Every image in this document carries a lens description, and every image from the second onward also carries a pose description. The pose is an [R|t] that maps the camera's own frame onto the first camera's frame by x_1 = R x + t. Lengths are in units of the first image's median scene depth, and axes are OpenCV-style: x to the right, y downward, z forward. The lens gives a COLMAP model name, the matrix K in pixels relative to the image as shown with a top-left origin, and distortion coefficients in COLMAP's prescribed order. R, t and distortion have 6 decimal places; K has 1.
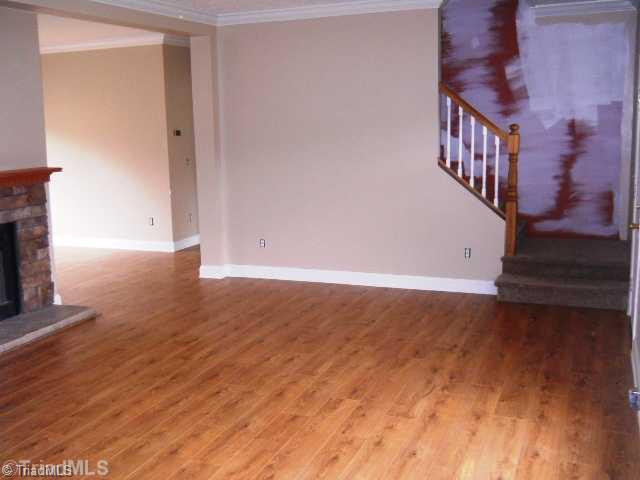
lens RADIAL K [[704.7, 0, 319.8], [0, 704.7, 239.3], [0, 0, 1]] dist [-0.080663, 0.000000]
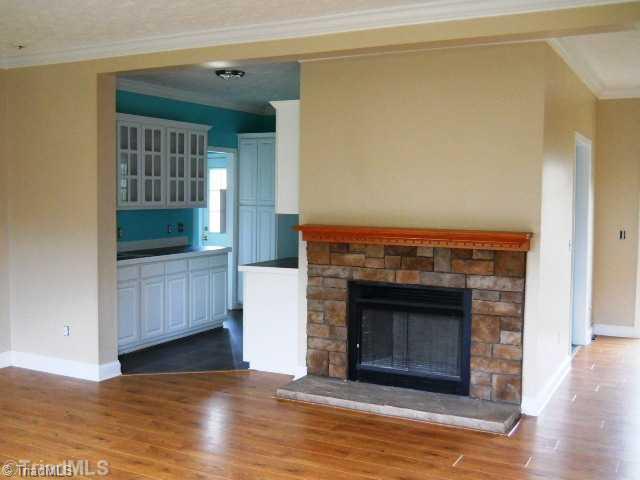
lens RADIAL K [[704.7, 0, 320.4], [0, 704.7, 239.8], [0, 0, 1]] dist [-0.080663, 0.000000]
pose [[-0.095646, 0.094323, -0.990936, 0.433332], [-0.176552, 0.978109, 0.110143, -0.146831], [0.979633, 0.185486, -0.076900, 0.856421]]
